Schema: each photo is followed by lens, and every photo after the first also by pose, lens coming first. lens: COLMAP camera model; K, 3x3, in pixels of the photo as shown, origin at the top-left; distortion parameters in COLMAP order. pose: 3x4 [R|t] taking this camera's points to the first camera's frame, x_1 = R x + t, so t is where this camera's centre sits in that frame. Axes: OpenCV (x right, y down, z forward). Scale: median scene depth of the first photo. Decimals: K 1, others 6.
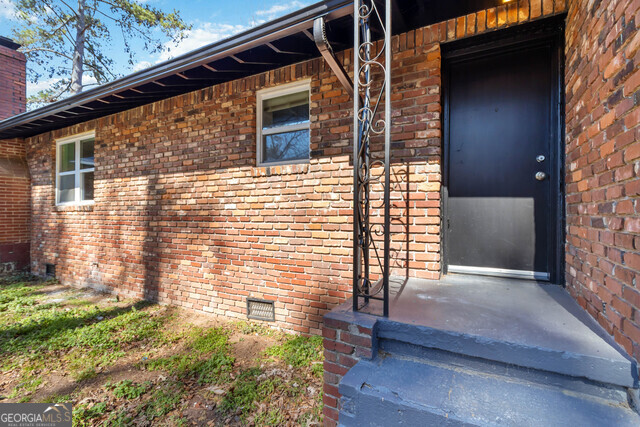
lens RADIAL K [[296.7, 0, 320.0], [0, 296.7, 213.5], [0, 0, 1]] dist [0.000355, 0.000095]
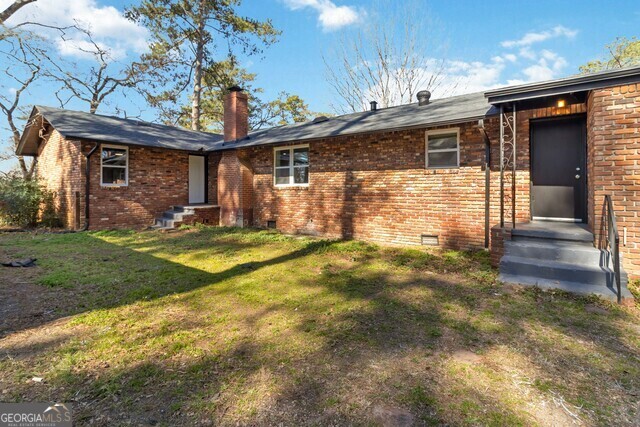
lens RADIAL K [[296.0, 0, 325.8], [0, 296.0, 184.6], [0, 0, 1]] dist [-0.000632, -0.000297]
pose [[0.989015, -0.004135, -0.147756, -0.586258], [0.003193, 0.999973, -0.006608, -0.040869], [0.147779, 0.006064, 0.989002, -1.074716]]
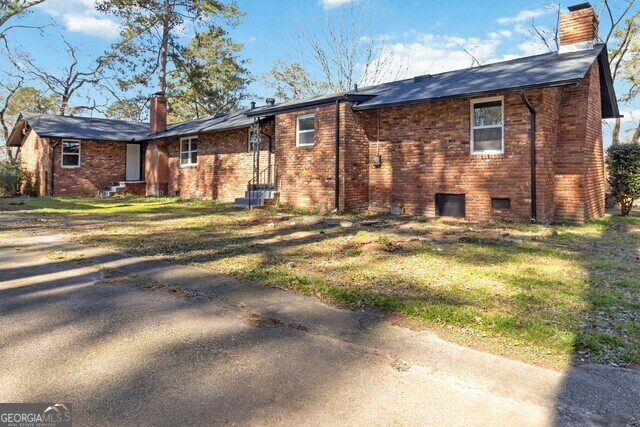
lens RADIAL K [[382.6, 0, 321.5], [0, 382.6, 147.4], [0, 0, 1]] dist [-0.000817, 0.000617]
pose [[0.971553, -0.031921, -0.234661, 1.536514], [0.017910, 0.997940, -0.061597, 0.058376], [0.236144, 0.055642, 0.970124, -2.837955]]
